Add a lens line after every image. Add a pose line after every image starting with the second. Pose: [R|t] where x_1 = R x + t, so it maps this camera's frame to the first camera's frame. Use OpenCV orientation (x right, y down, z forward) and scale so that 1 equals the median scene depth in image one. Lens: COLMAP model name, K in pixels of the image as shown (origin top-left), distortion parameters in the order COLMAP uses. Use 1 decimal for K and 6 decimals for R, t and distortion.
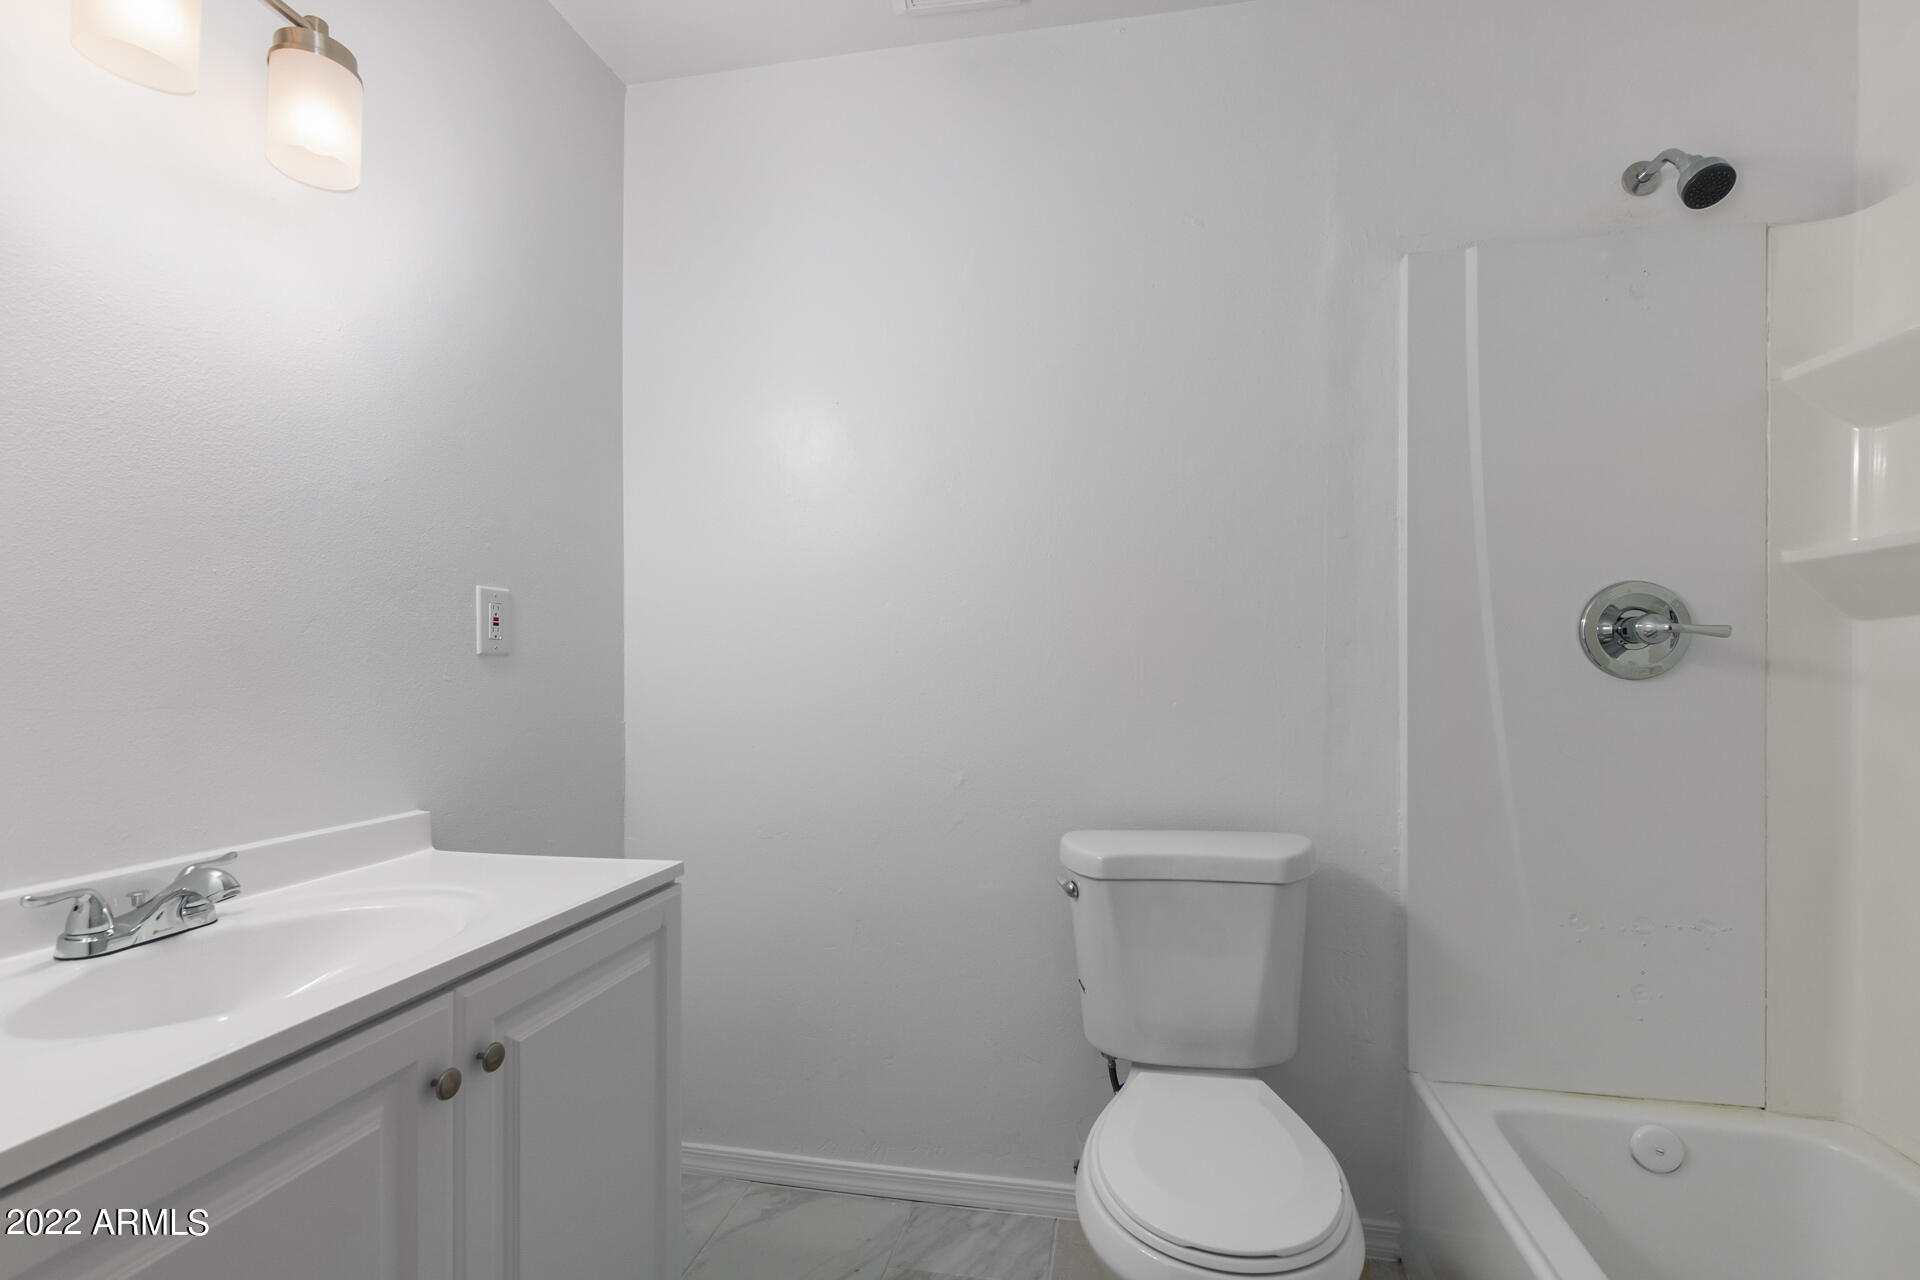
lens RADIAL K [[875.2, 0, 993.4], [0, 875.2, 669.1], [0, 0, 1]] dist [0.004781, -0.001547]
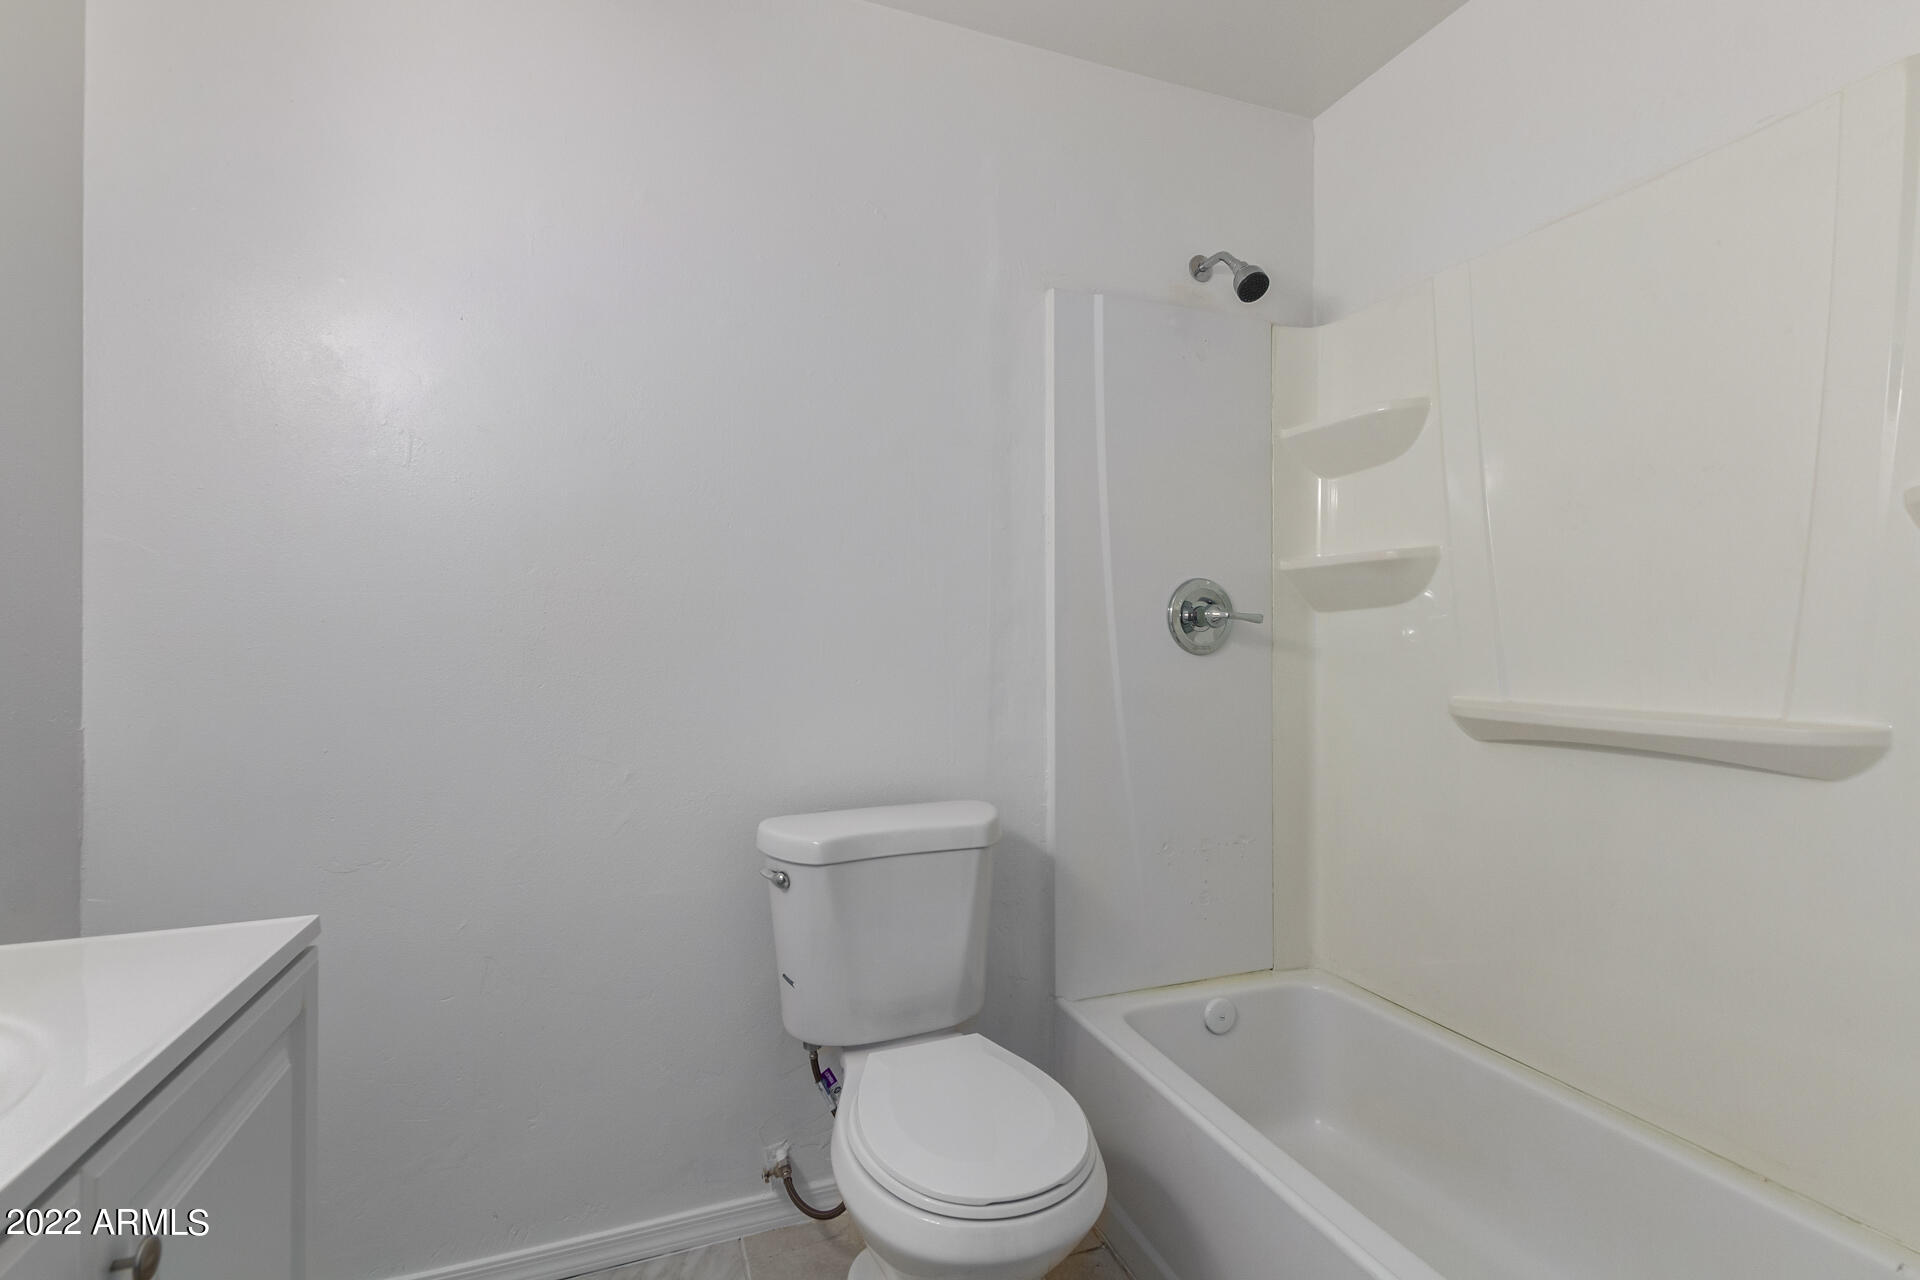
lens RADIAL K [[875.2, 0, 966.0], [0, 875.2, 637.1], [0, 0, 1]] dist [0.004781, -0.001547]
pose [[0.852251, 0.003348, 0.523123, -0.240701], [0.001411, 0.999961, -0.008697, -0.003506], [-0.523132, 0.008150, 0.852213, 0.085327]]
